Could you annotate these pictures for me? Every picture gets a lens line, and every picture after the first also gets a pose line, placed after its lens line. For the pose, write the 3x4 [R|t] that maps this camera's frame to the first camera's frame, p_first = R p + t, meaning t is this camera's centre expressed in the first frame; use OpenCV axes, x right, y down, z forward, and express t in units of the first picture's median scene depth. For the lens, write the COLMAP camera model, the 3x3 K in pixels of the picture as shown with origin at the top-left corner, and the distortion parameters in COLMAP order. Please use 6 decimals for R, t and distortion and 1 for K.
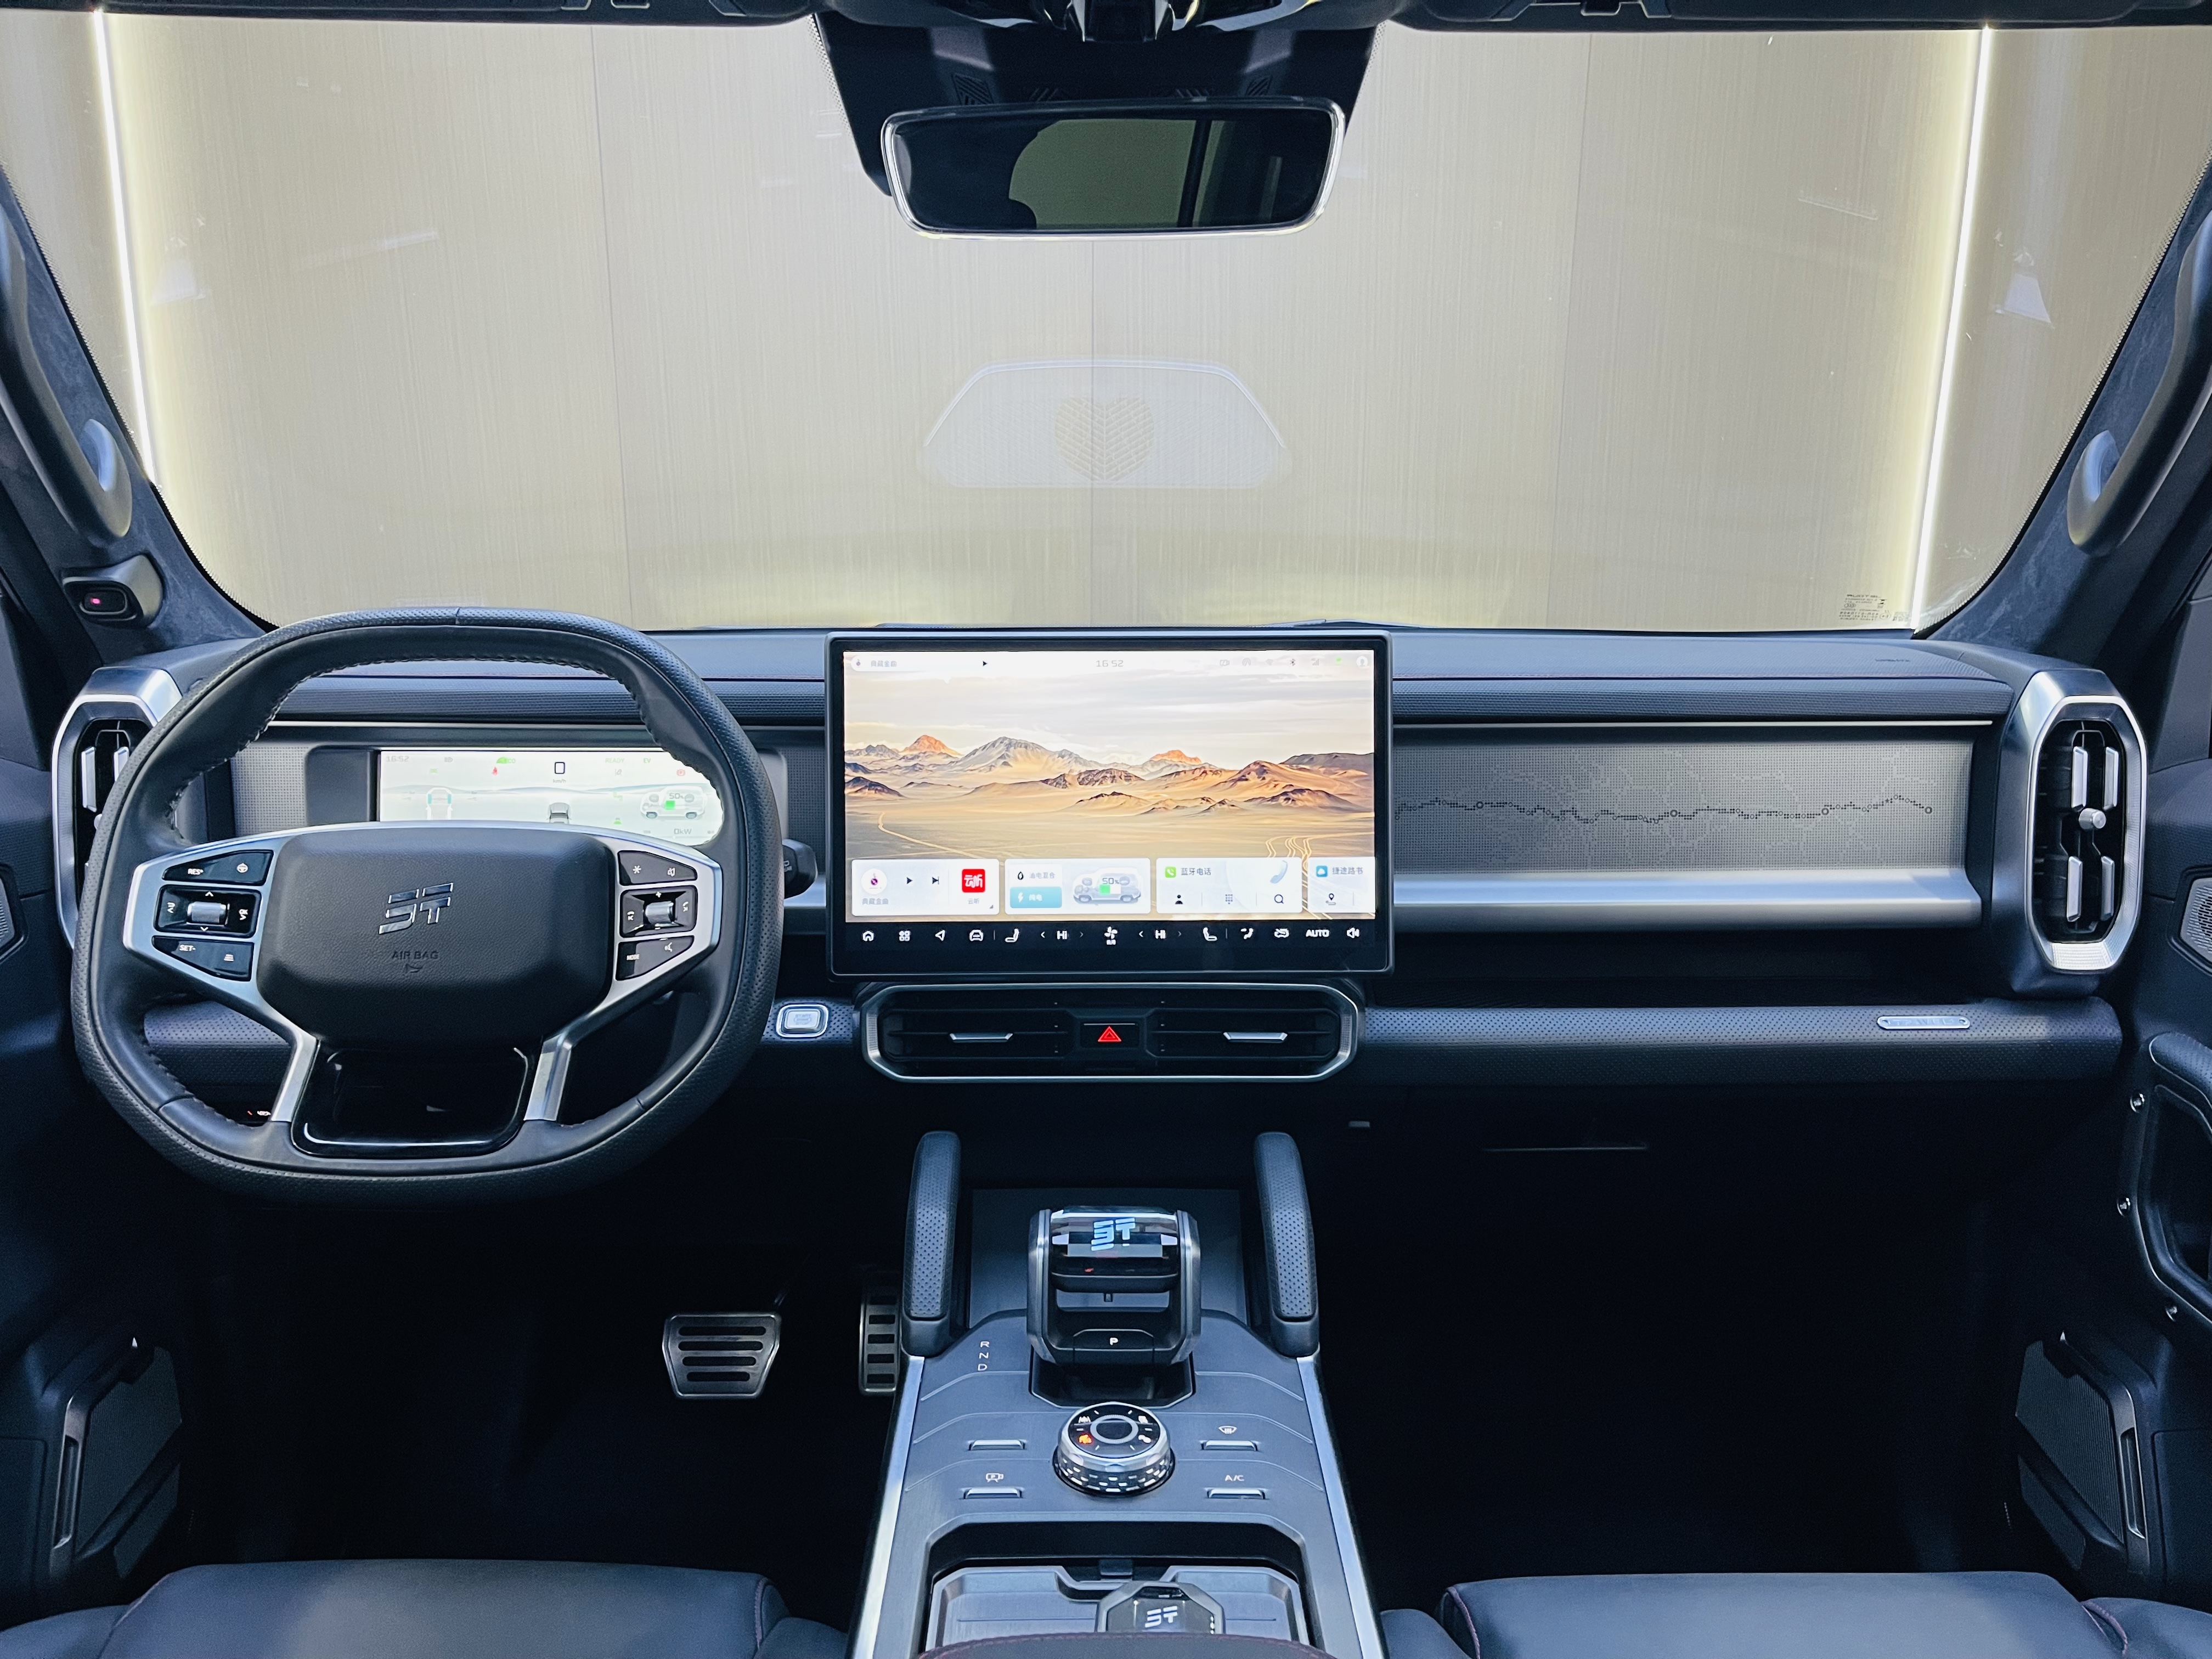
lens RADIAL K [[1683.8, 0, 1120.0], [0, 1683.8, 841.7], [0, 0, 1]] dist [0.060063, -0.087239]
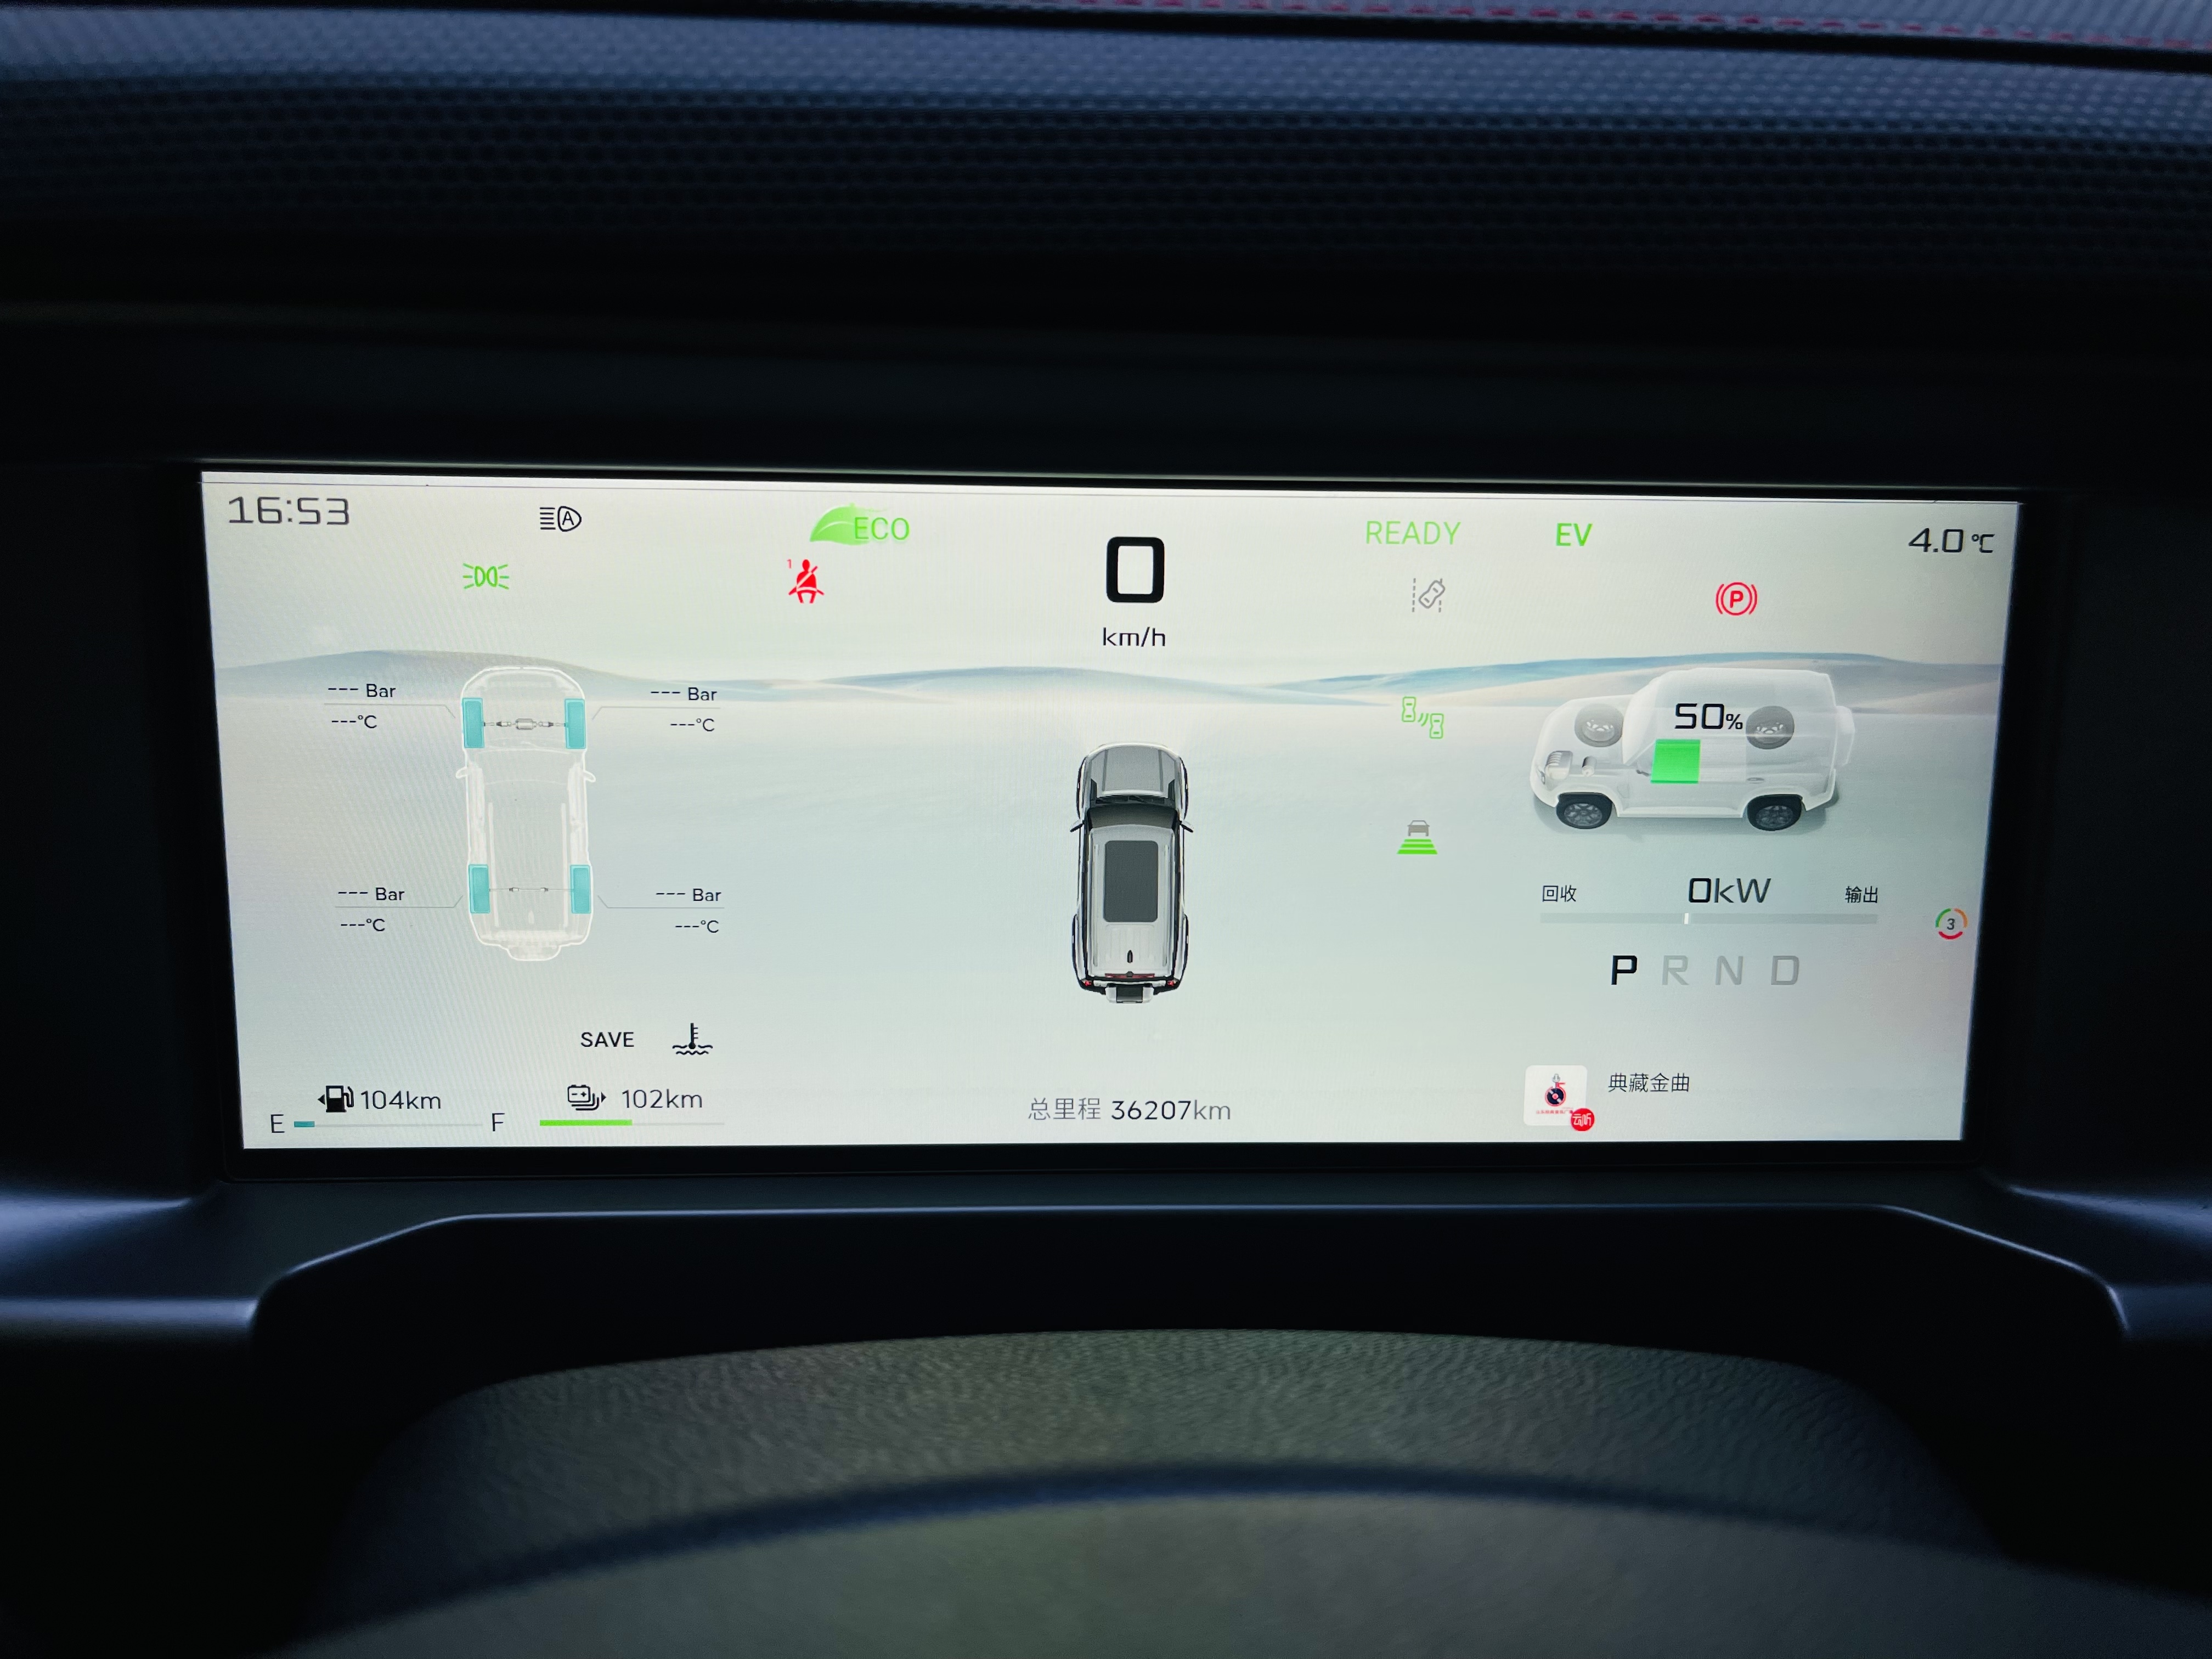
lens RADIAL K [[1683.8, 0, 1105.0], [0, 1683.8, 828.0], [0, 0, 1]] dist [0.060063, -0.087239]
pose [[0.999408, 0.006749, 0.033736, -0.363802], [-0.012720, 0.983575, 0.180051, -0.052654], [-0.031967, -0.180373, 0.983079, 0.857237]]
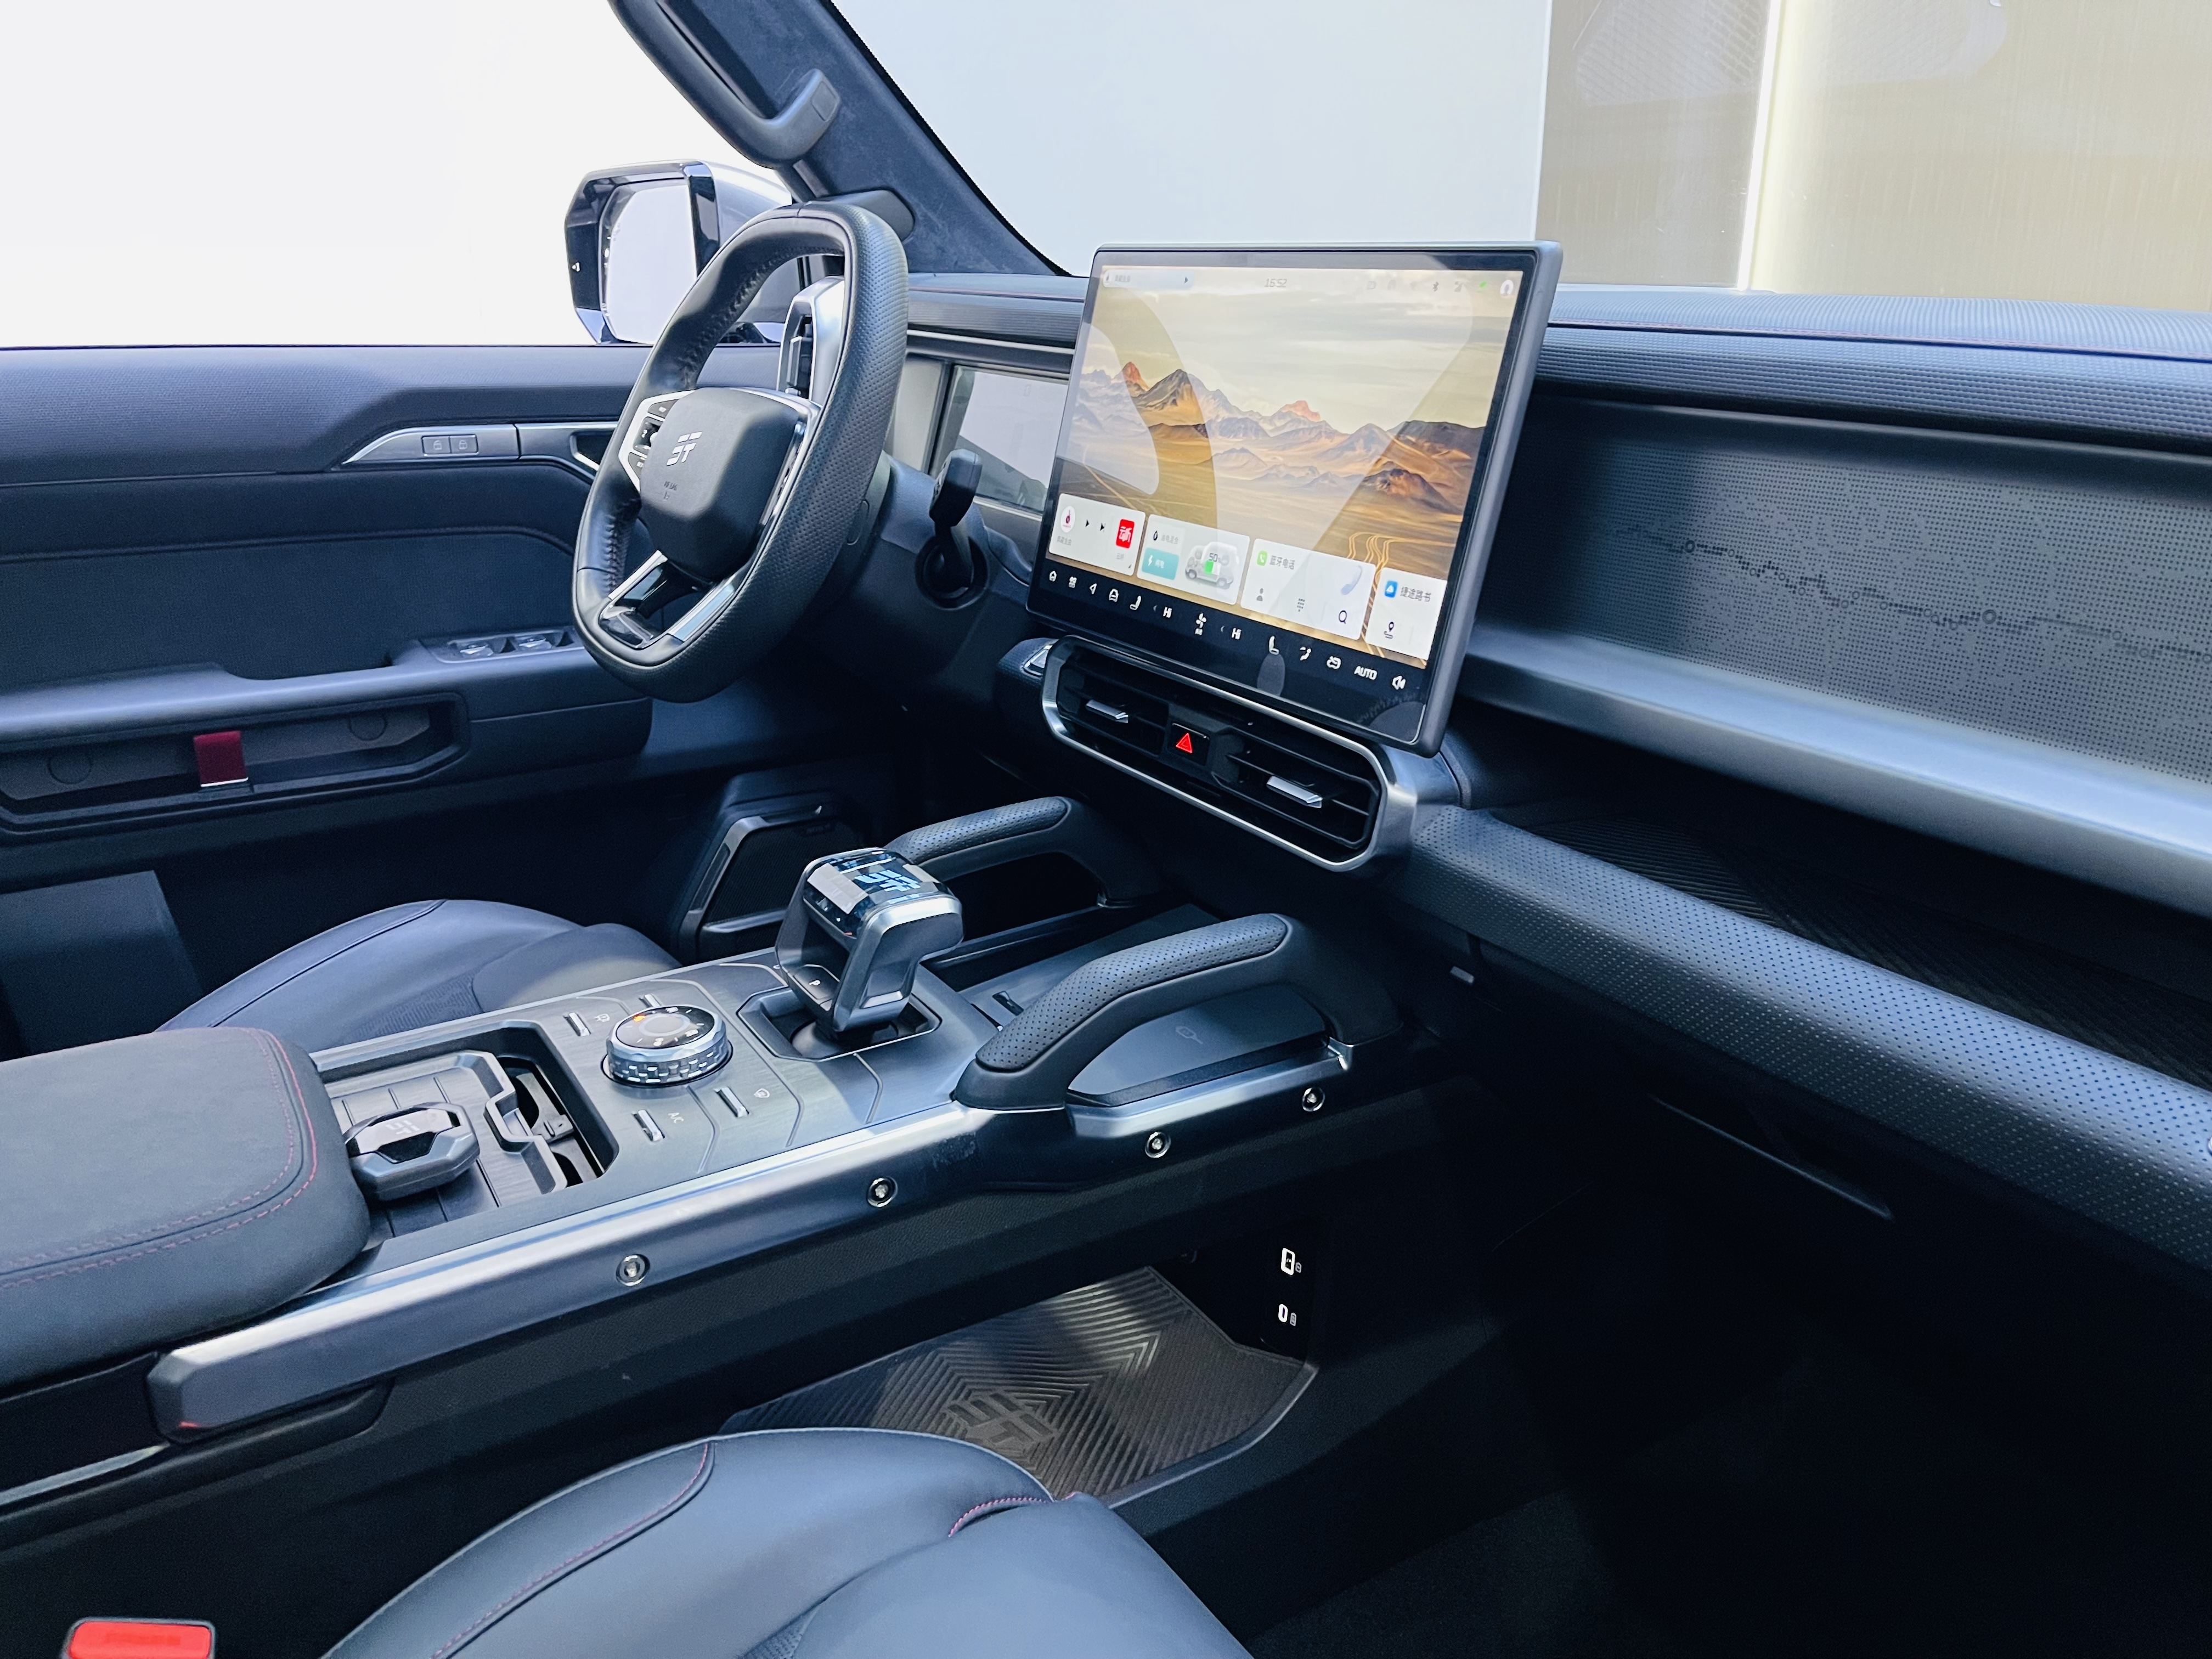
lens RADIAL K [[1683.8, 0, 1098.5], [0, 1683.8, 825.9], [0, 0, 1]] dist [0.060063, -0.087239]
pose [[0.510788, 0.279818, -0.812894, 0.667275], [-0.199994, 0.958283, 0.204196, -0.007571], [0.836121, 0.058273, 0.545442, 0.513608]]
